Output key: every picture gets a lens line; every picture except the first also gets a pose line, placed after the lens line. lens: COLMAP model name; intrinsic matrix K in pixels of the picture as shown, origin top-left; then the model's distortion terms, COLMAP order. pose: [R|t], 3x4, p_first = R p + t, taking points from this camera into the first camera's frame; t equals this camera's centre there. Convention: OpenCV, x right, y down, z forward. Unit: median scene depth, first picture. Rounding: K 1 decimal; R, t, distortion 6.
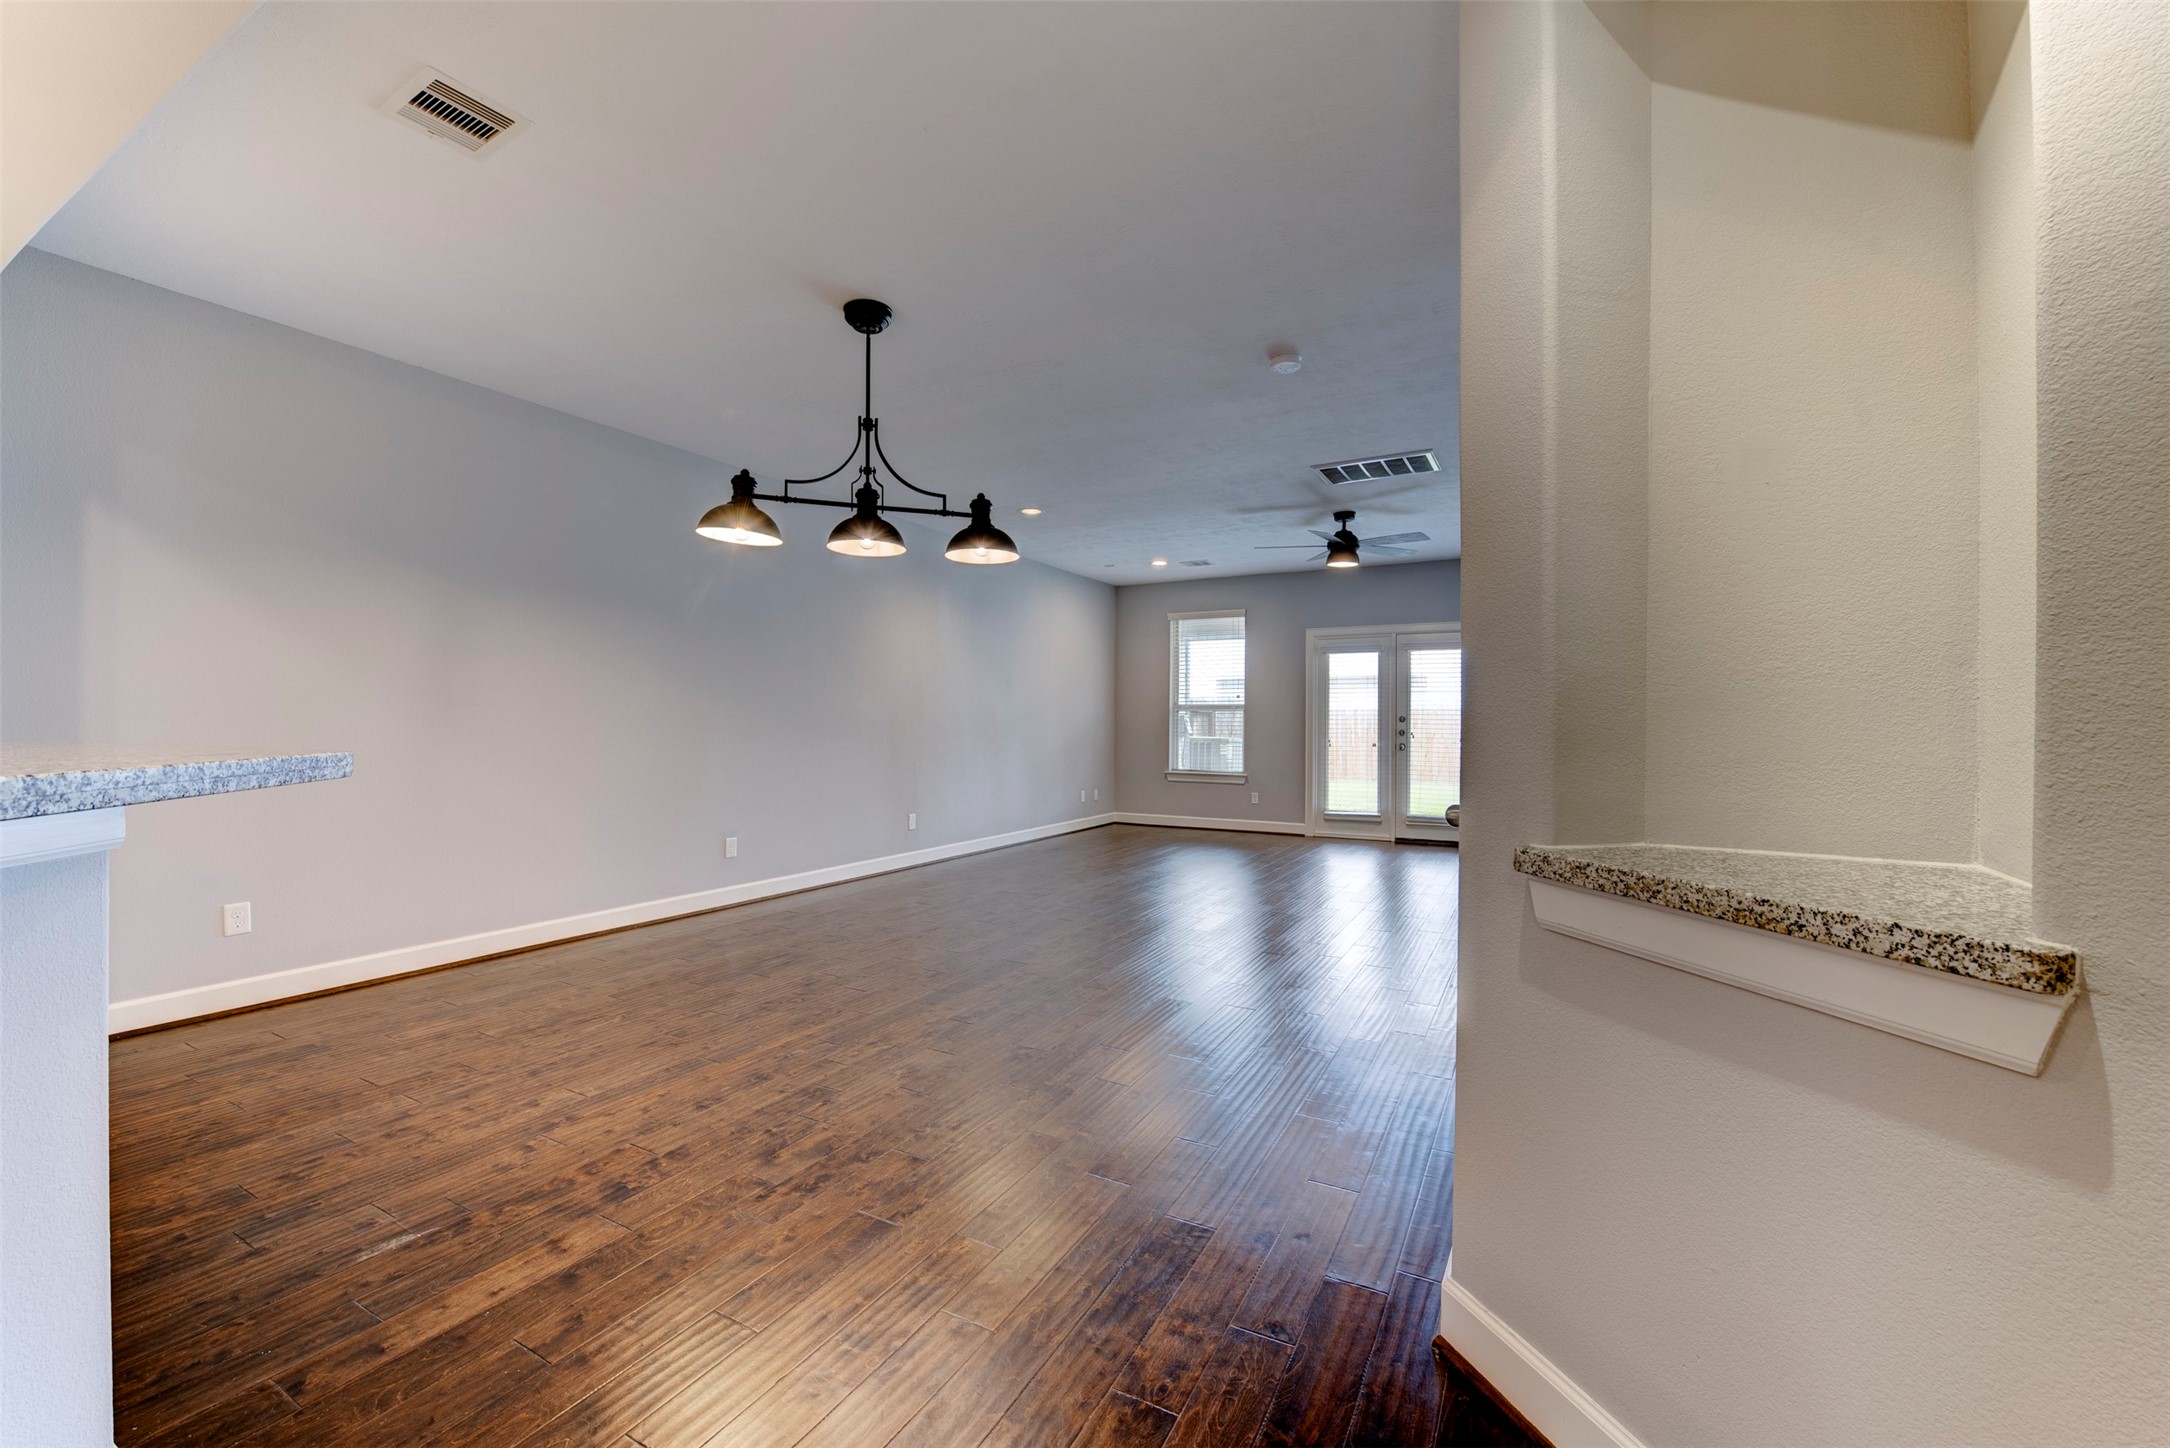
lens RADIAL K [[866.7, 0, 1085.0], [0, 866.7, 724.0], [0, 0, 1]] dist [-0.016783, -0.000707]
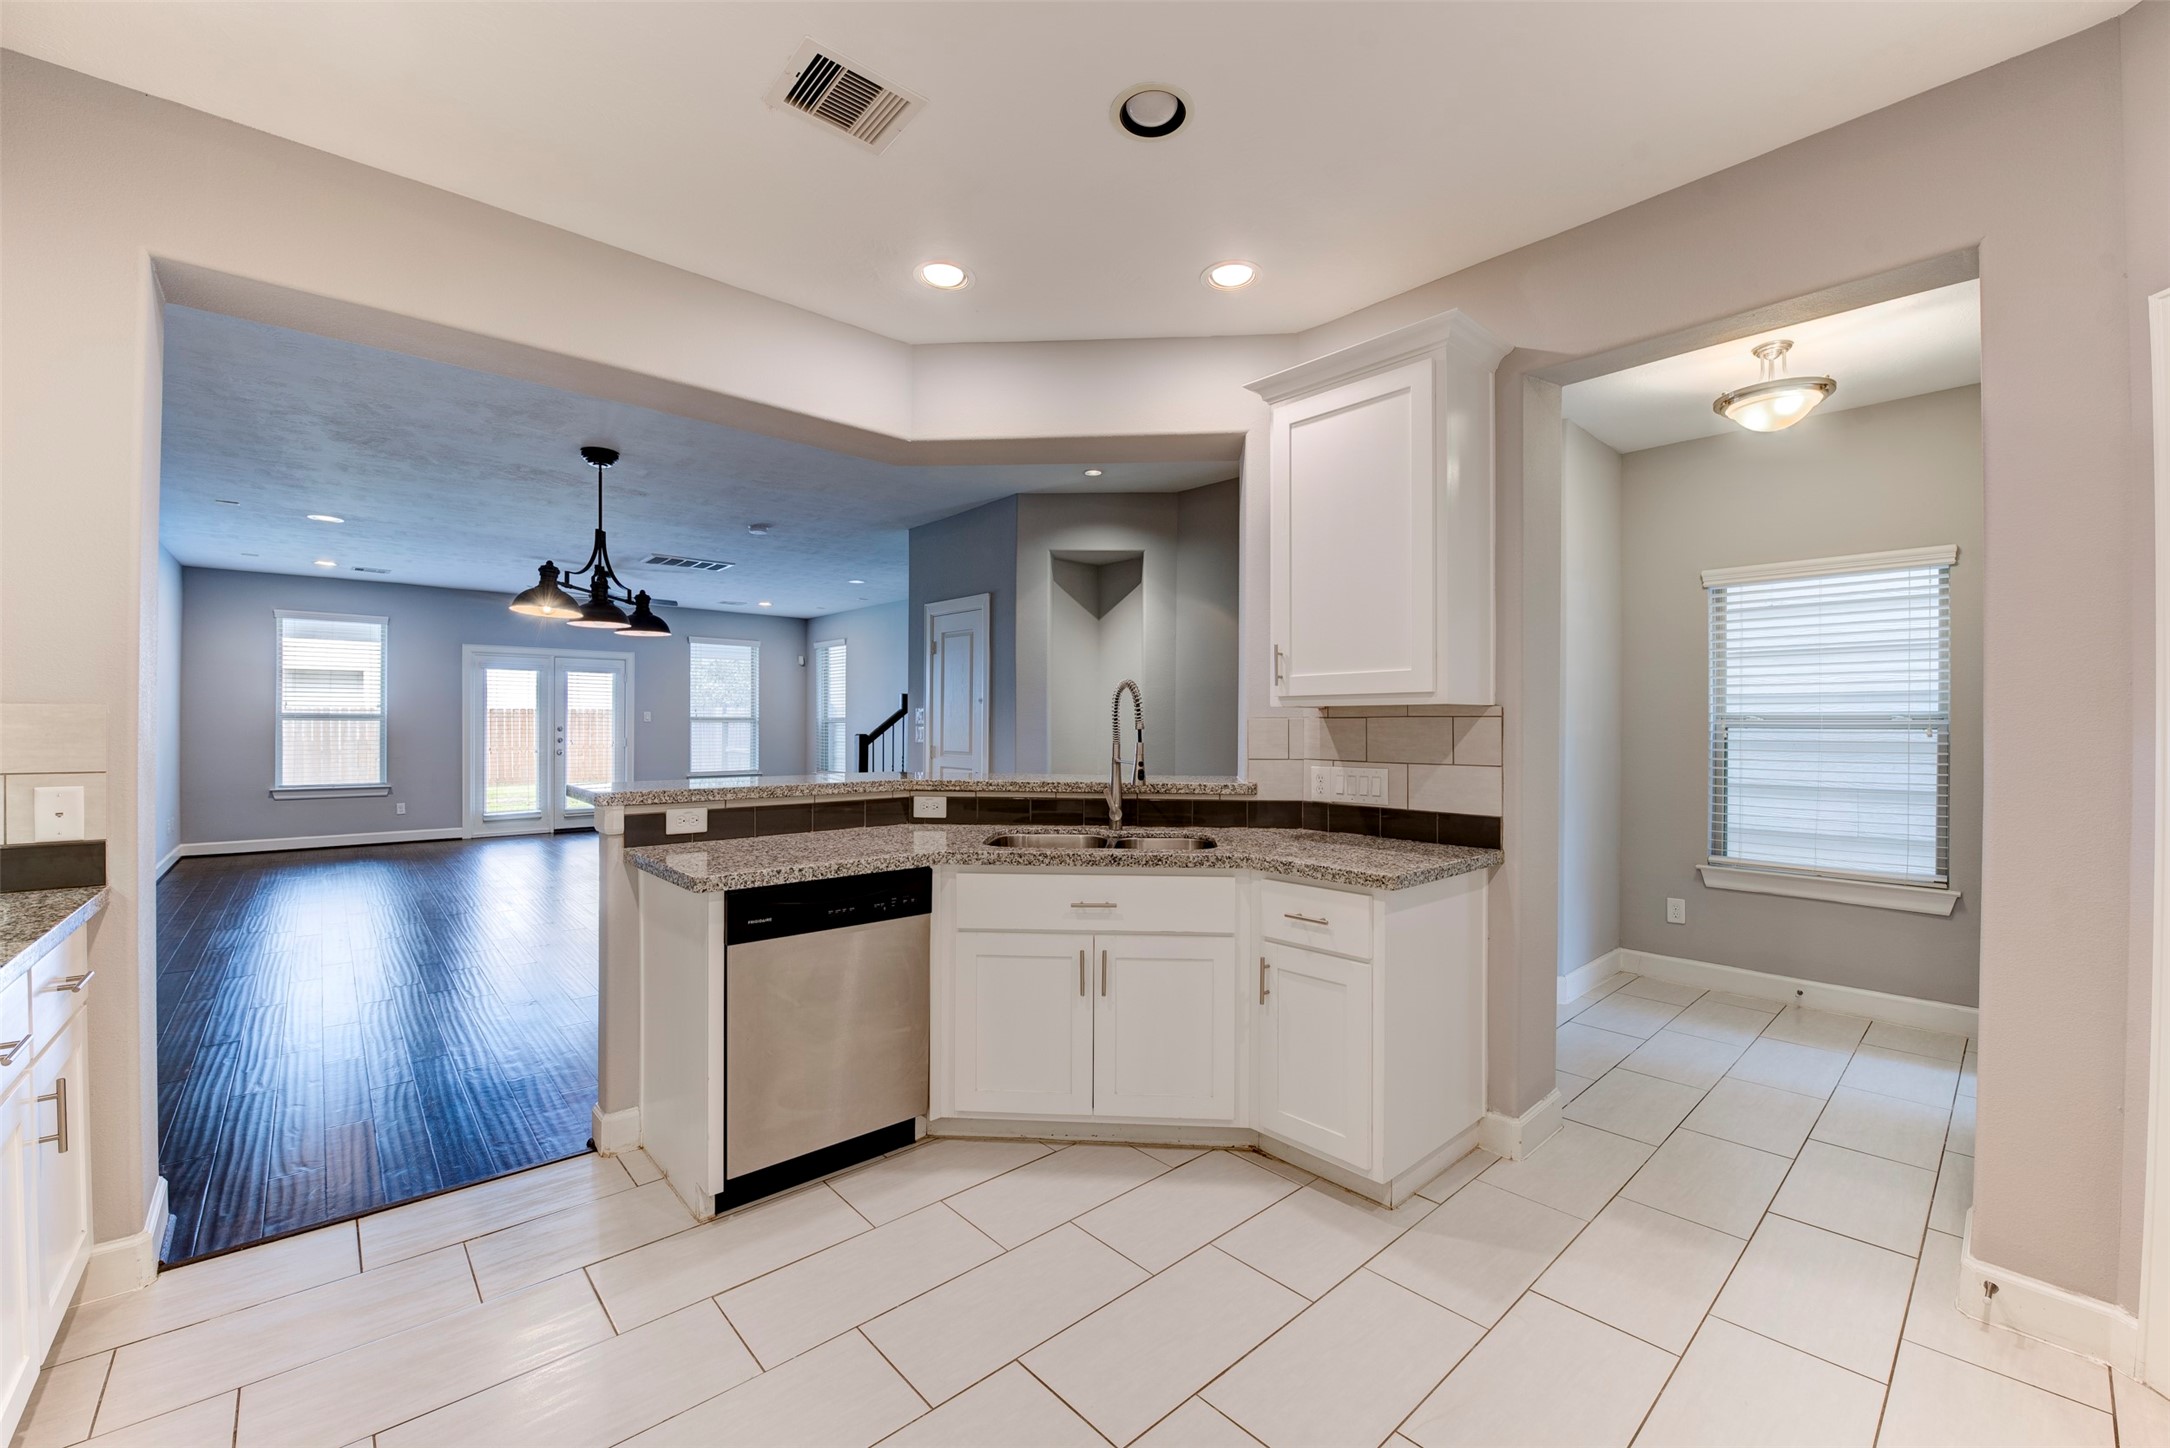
lens RADIAL K [[878.9, 0, 1085.0], [0, 878.9, 724.0], [0, 0, 1]] dist [-0.011415, 0.000040]
pose [[0.336701, -0.001839, 0.941610, -0.521094], [-0.004410, 0.999984, 0.003530, -0.019795], [-0.941601, -0.005341, 0.336688, -0.085386]]
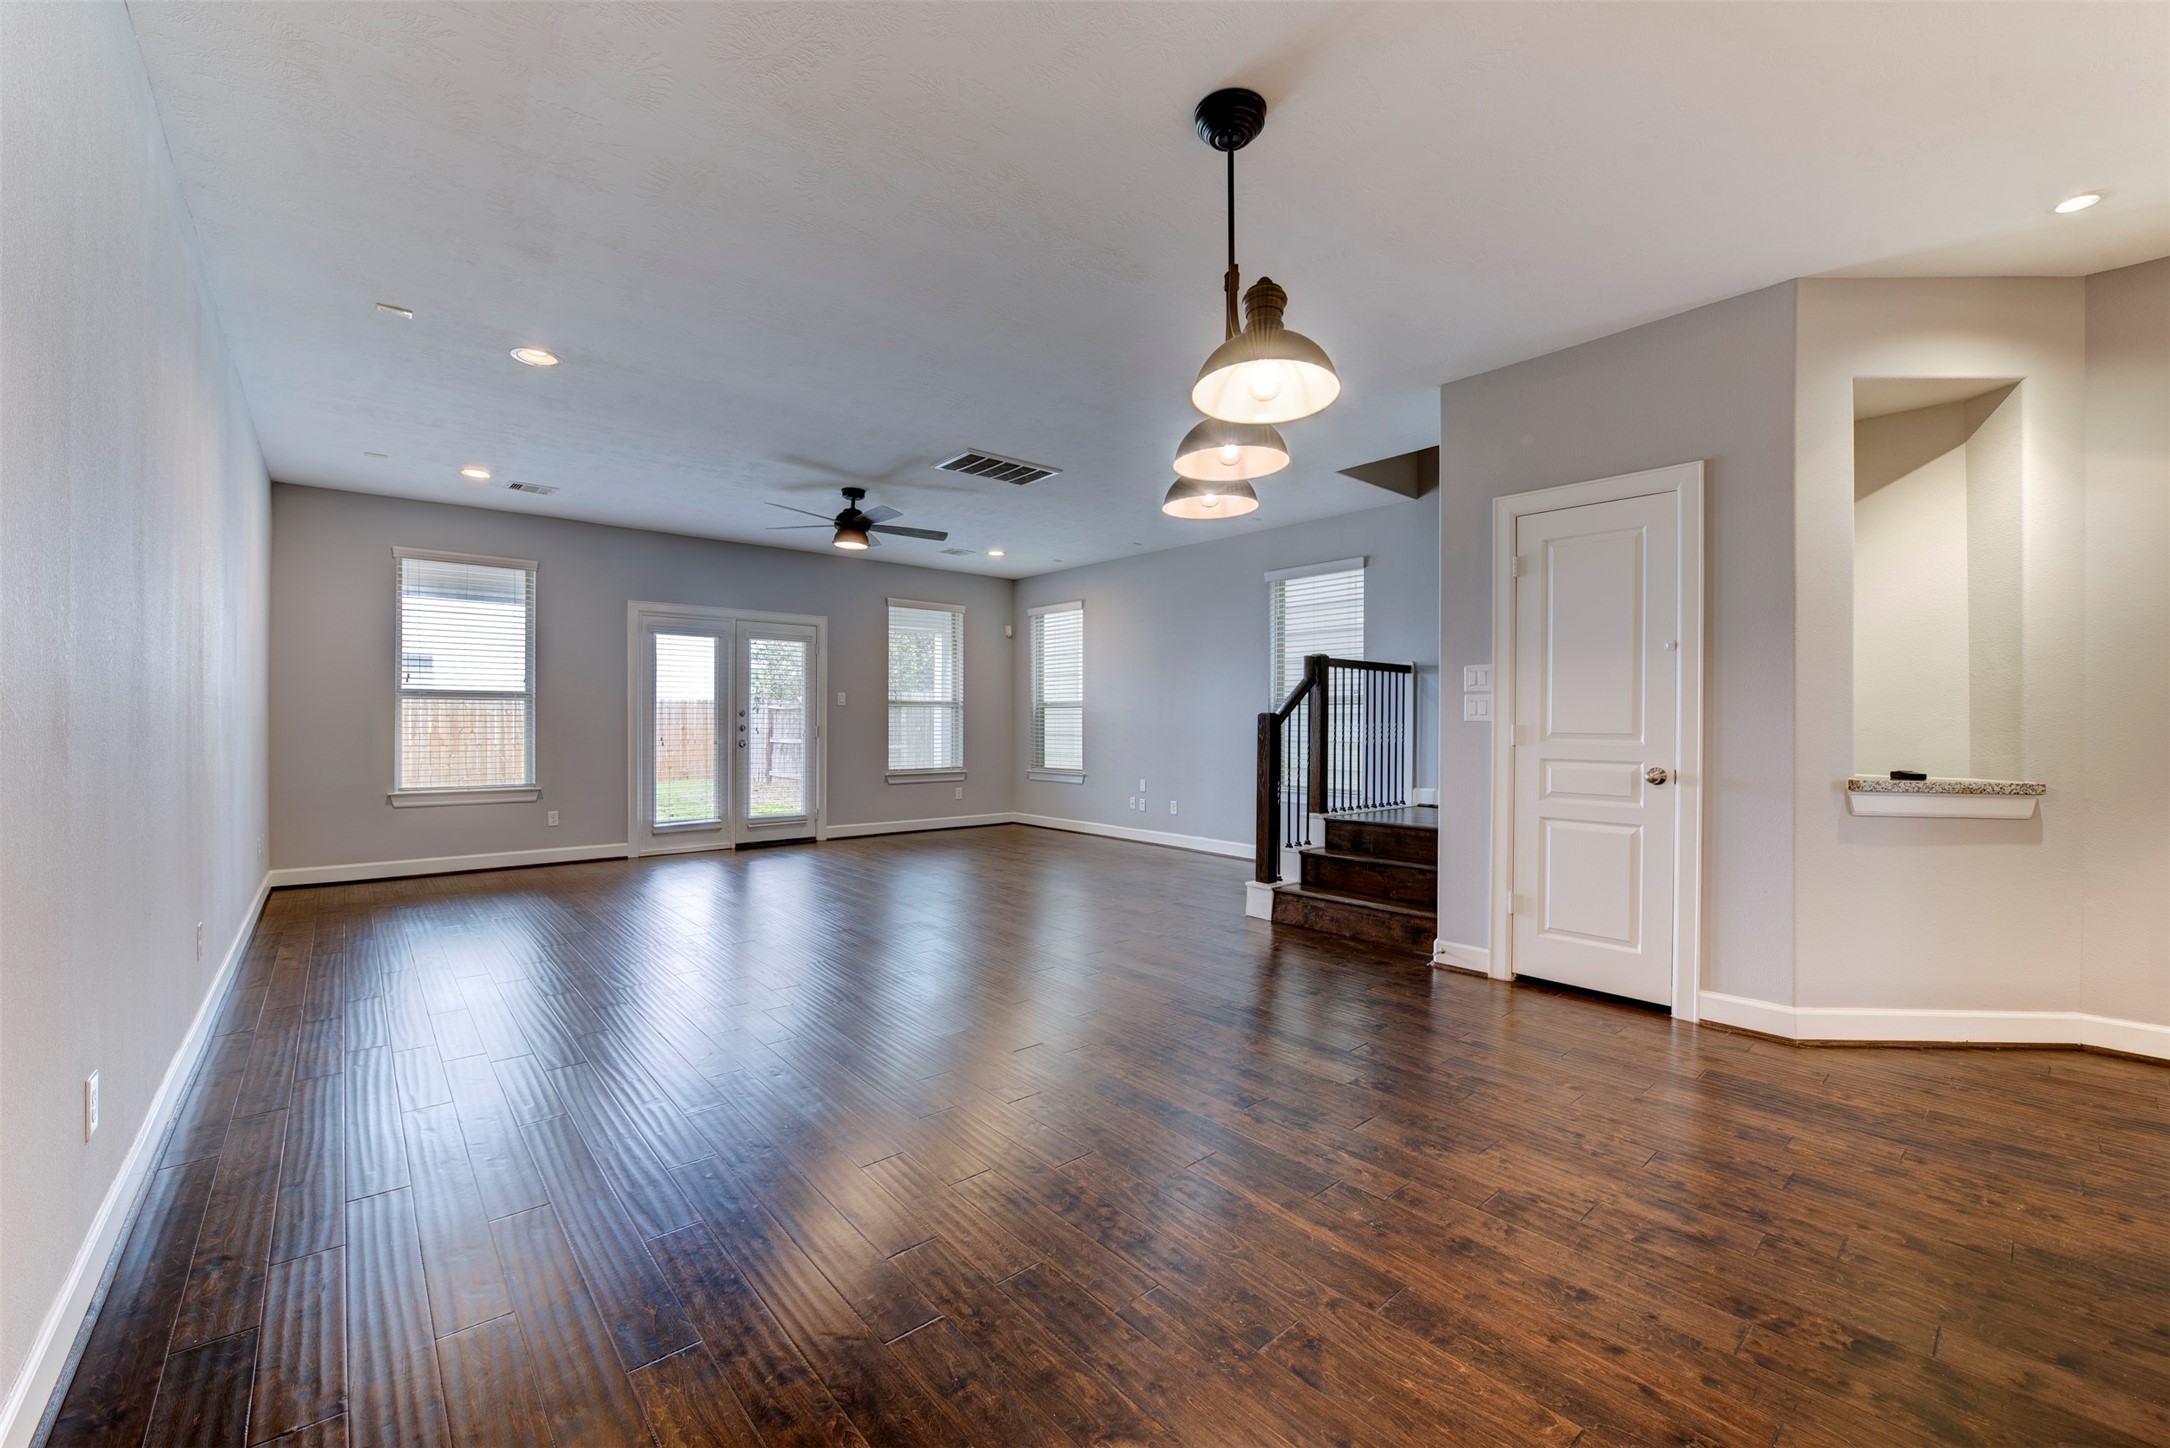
lens RADIAL K [[866.7, 0, 1085.0], [0, 866.7, 724.0], [0, 0, 1]] dist [-0.016783, -0.000707]
pose [[0.348740, -0.004172, 0.937210, -0.361495], [-0.004248, 0.999973, 0.006032, -0.001597], [-0.937210, -0.006085, 0.348713, 0.339829]]
